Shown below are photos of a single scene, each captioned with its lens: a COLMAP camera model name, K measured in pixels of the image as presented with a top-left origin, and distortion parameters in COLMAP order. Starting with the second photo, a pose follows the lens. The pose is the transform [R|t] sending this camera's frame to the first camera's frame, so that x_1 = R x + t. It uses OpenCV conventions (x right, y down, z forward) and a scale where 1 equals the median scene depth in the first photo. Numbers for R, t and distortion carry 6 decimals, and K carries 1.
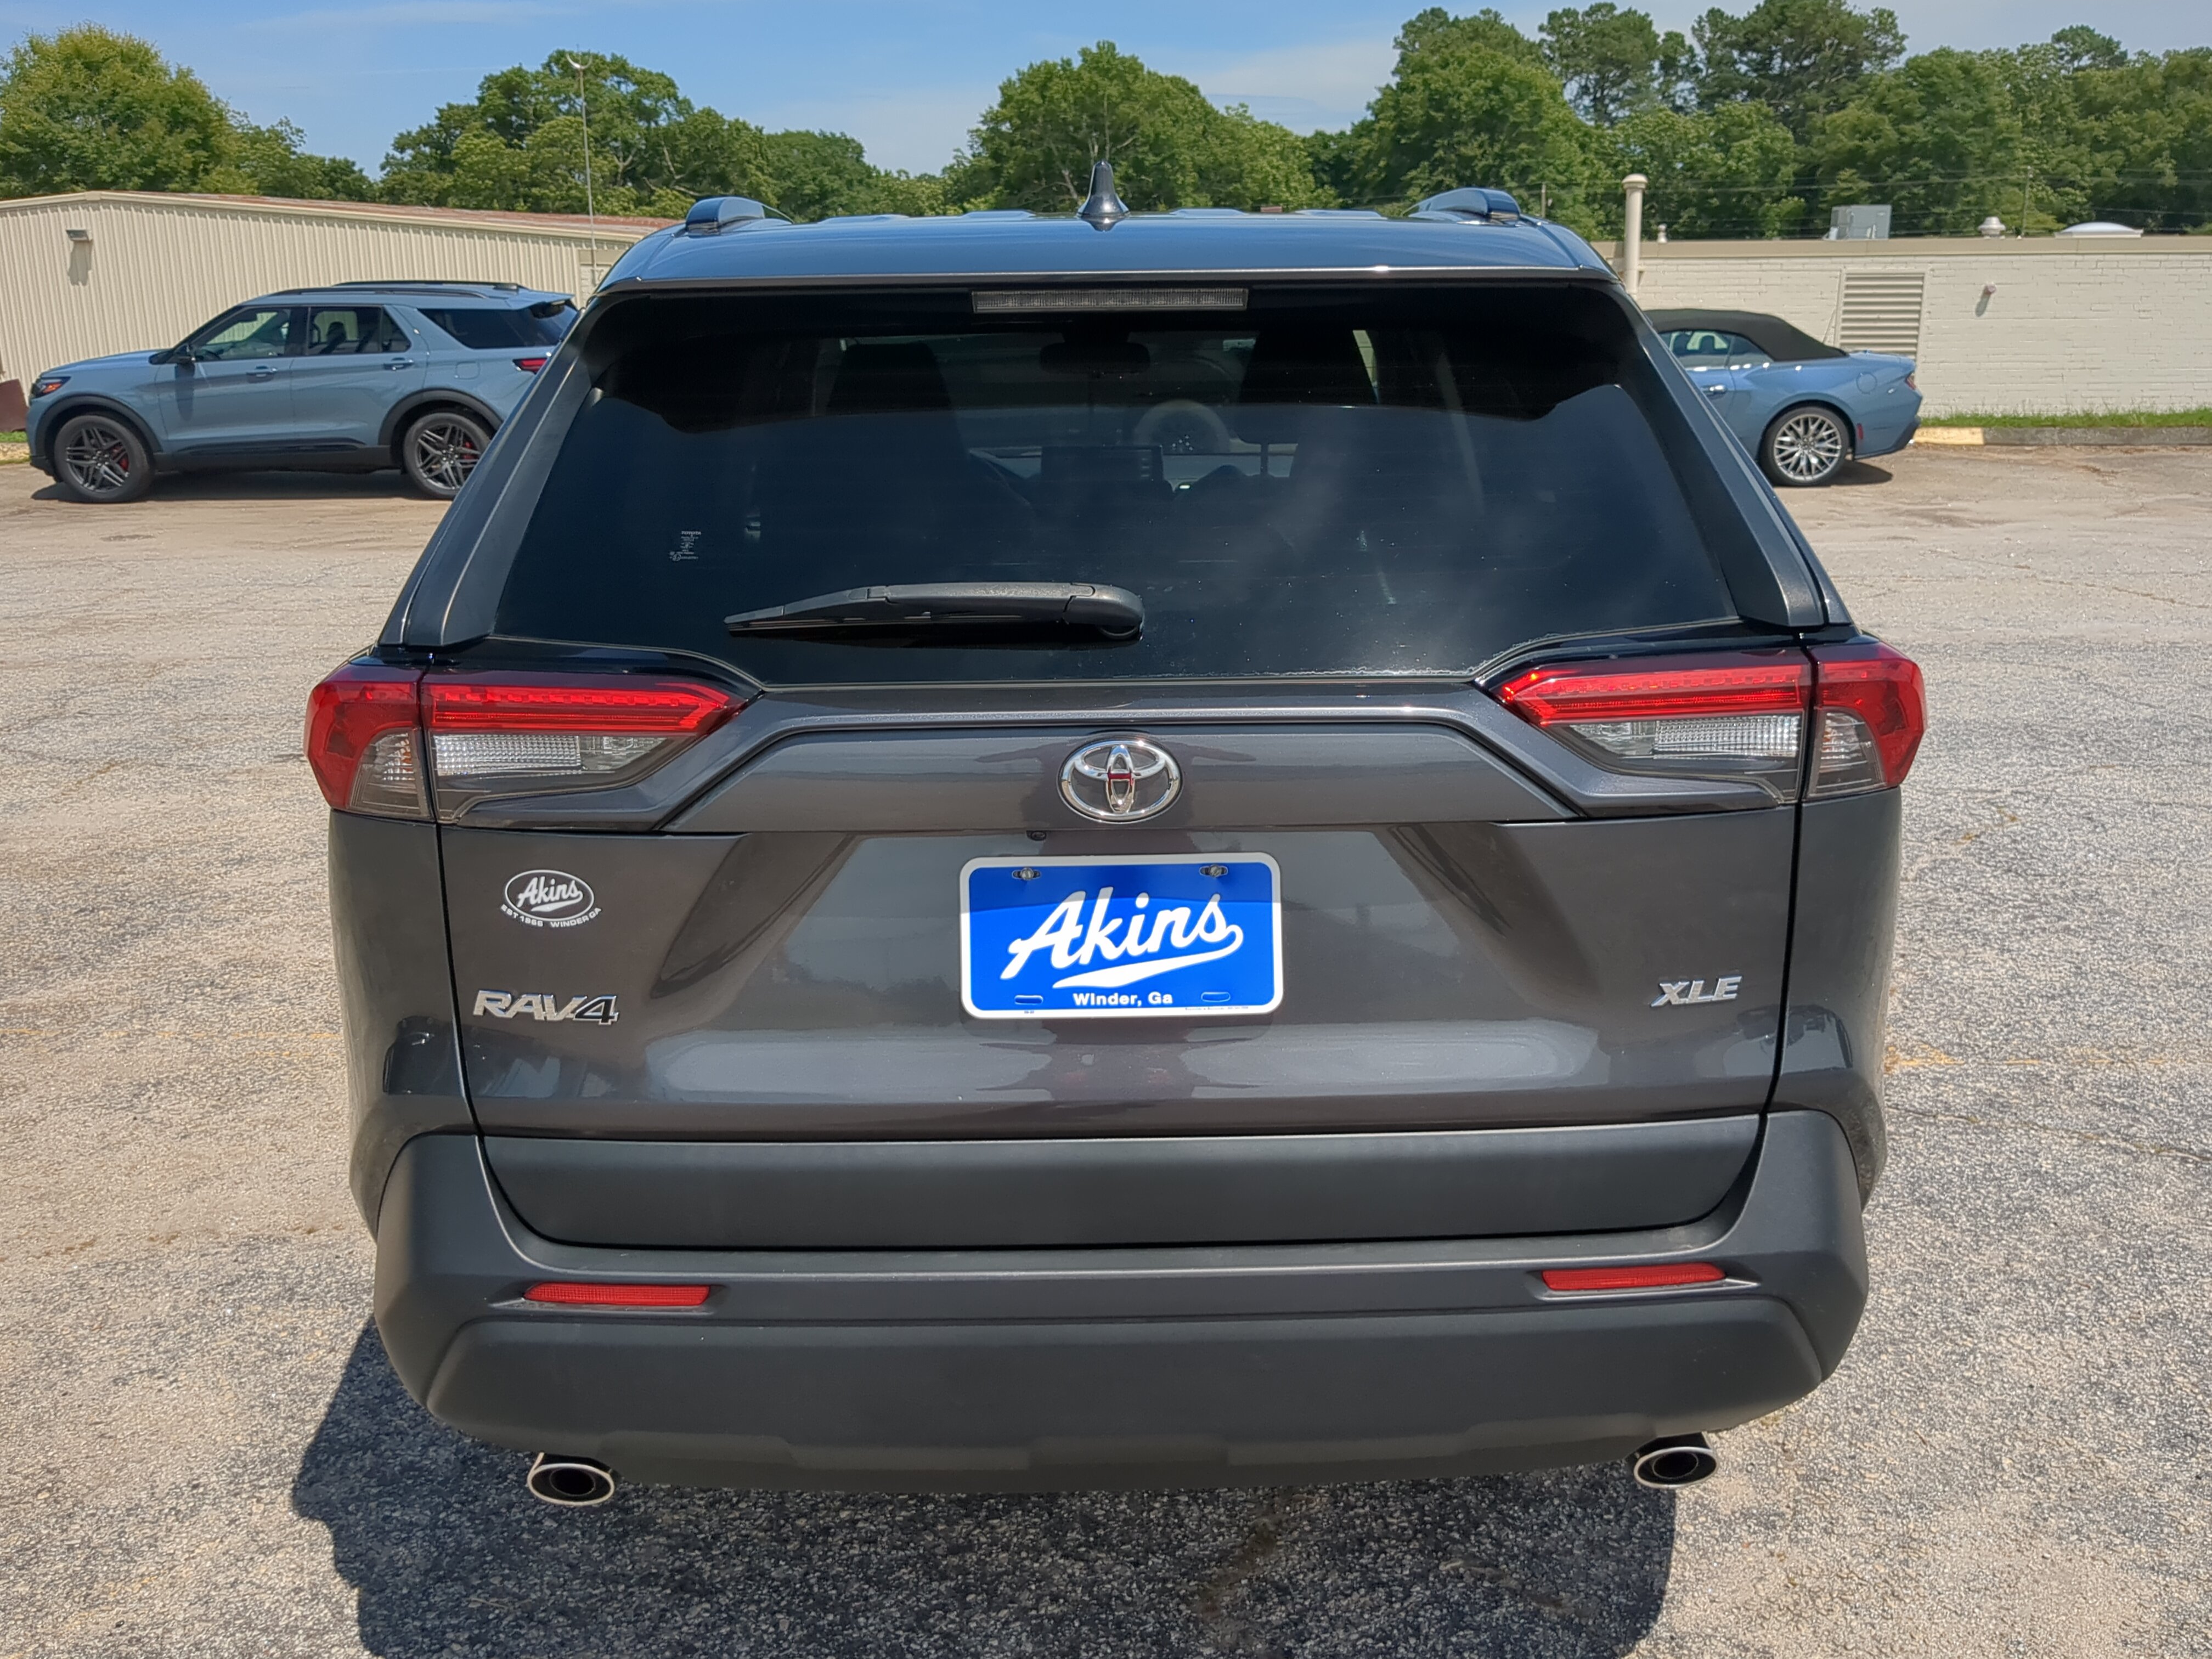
lens RADIAL K [[1929.4, 0, 1106.0], [0, 1929.4, 829.5], [0, 0, 1]] dist [0.049541, -0.077701]
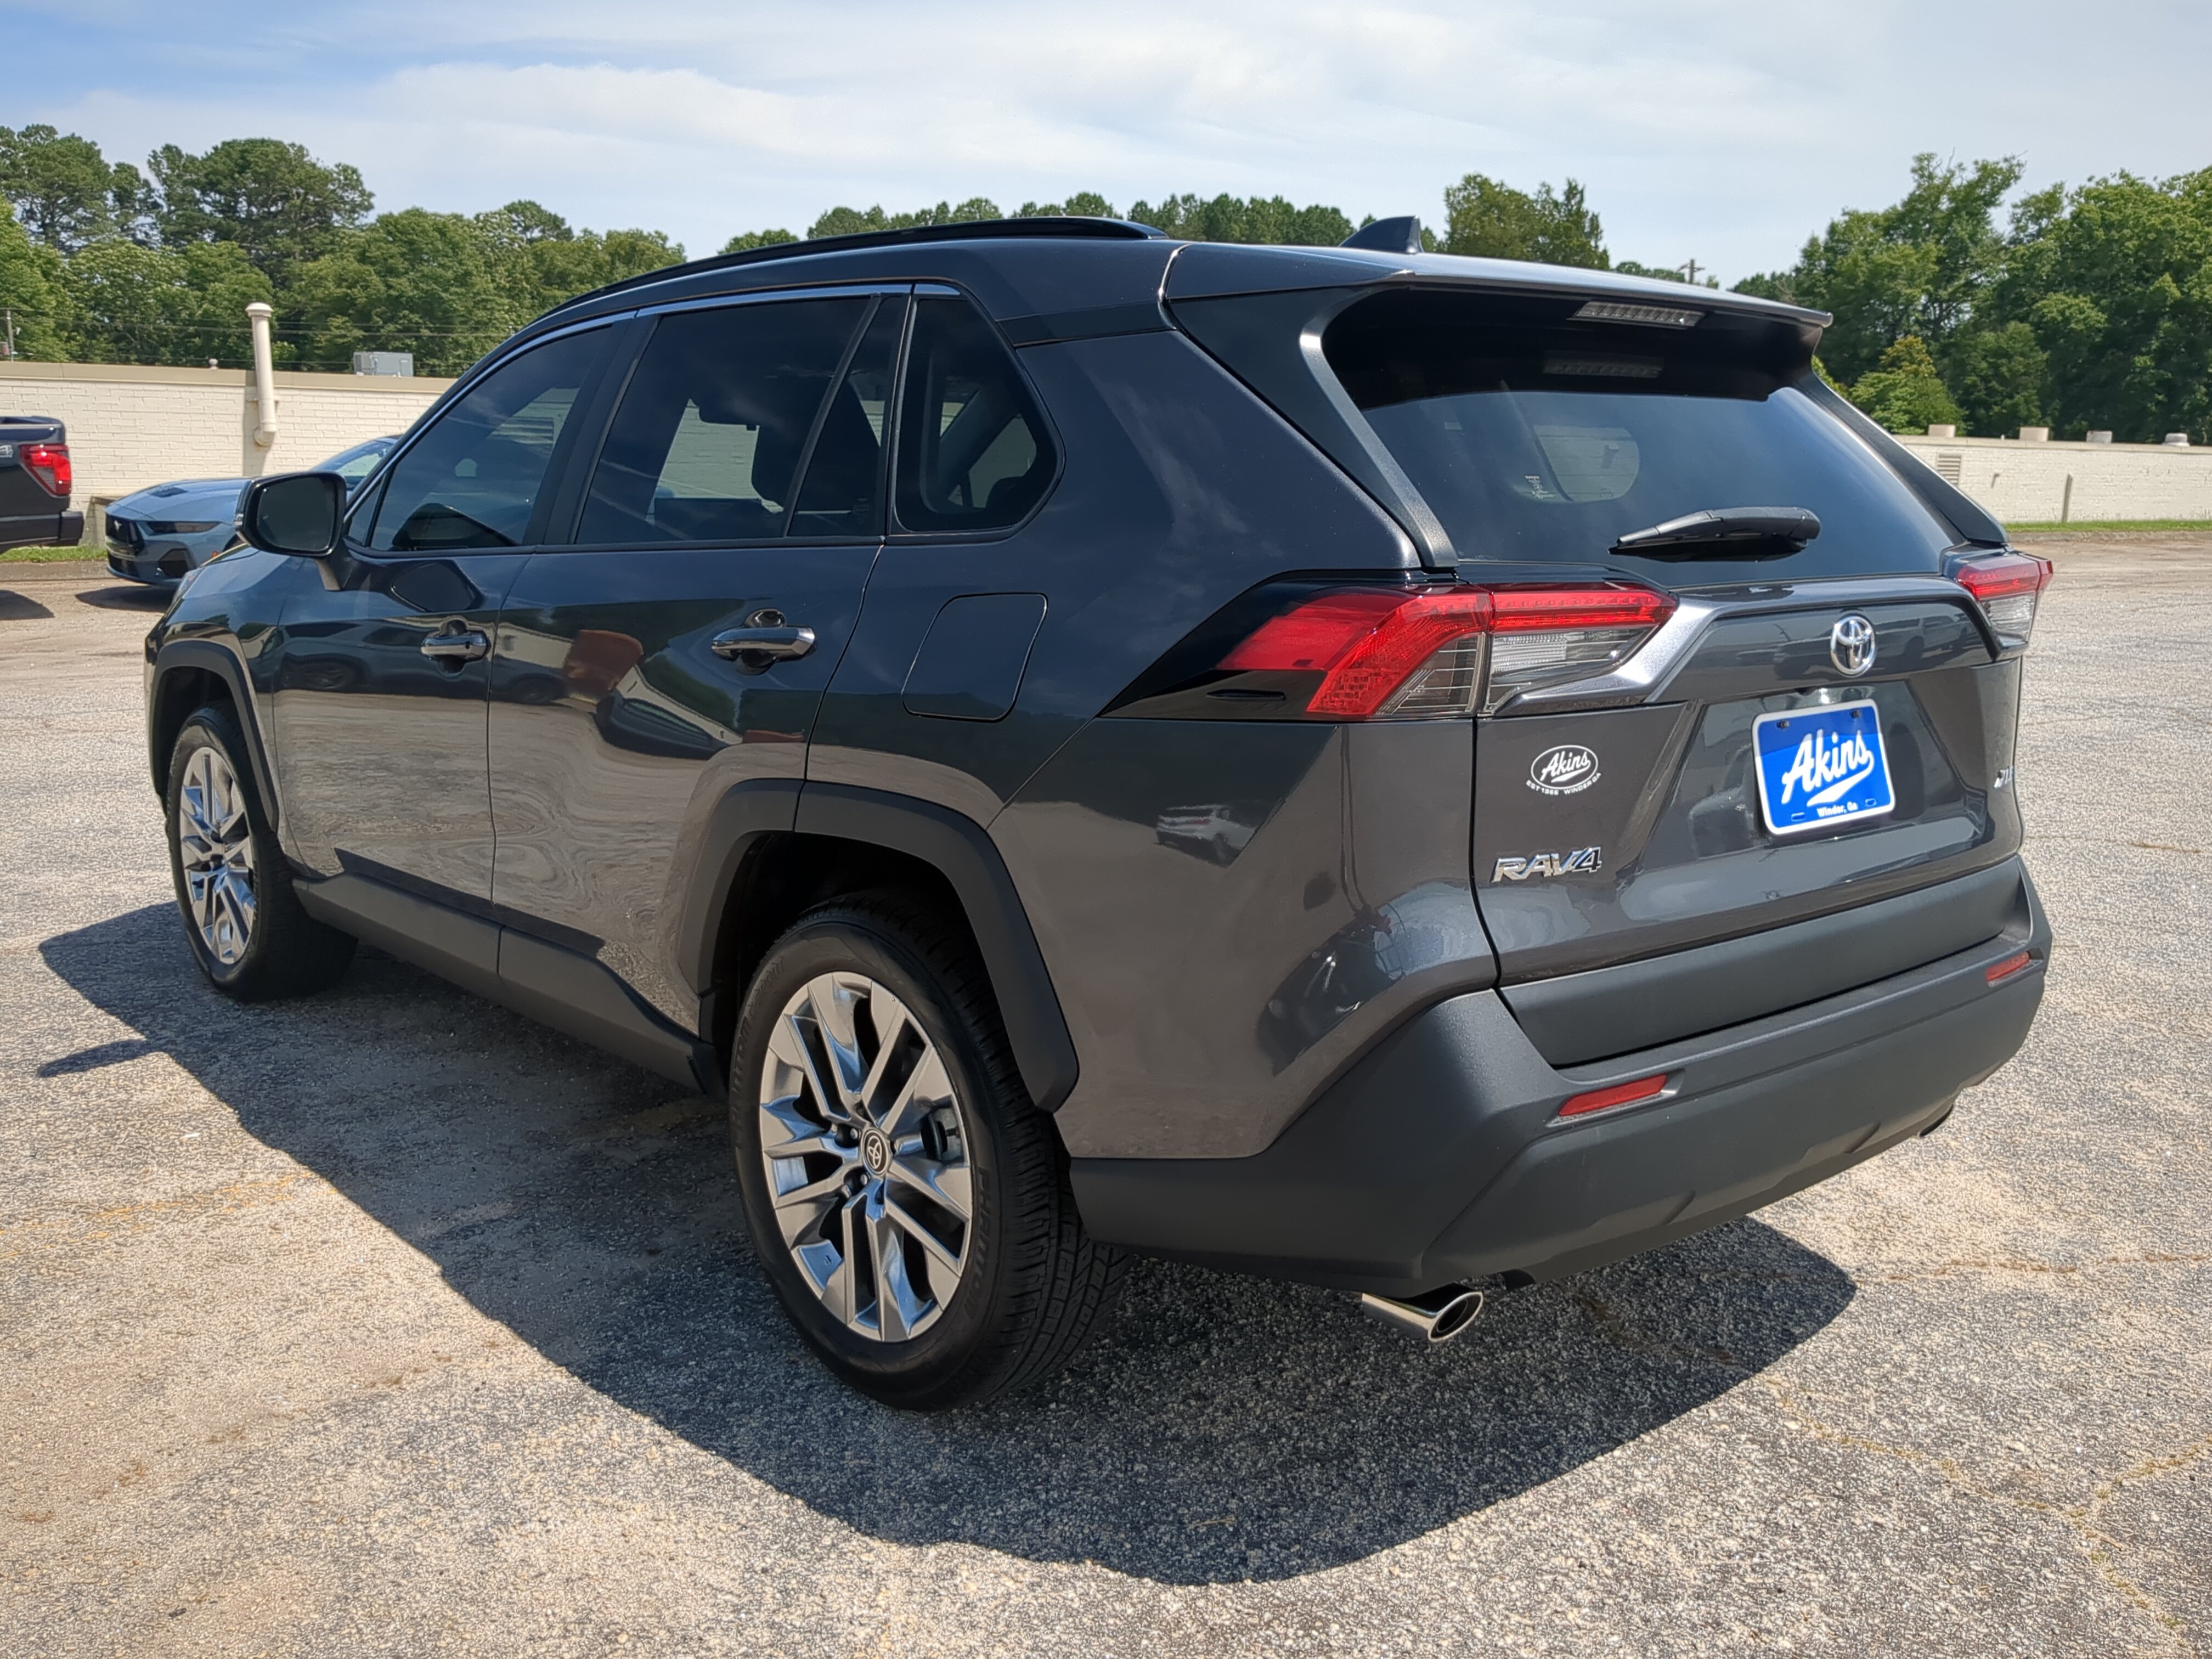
lens RADIAL K [[1929.4, 0, 1106.0], [0, 1929.4, 829.5], [0, 0, 1]] dist [0.049541, -0.077701]
pose [[0.772151, -0.096981, 0.627995, -1.242550], [0.139872, 0.989985, -0.019097, 0.054458], [-0.619854, 0.102585, 0.777983, 0.242321]]
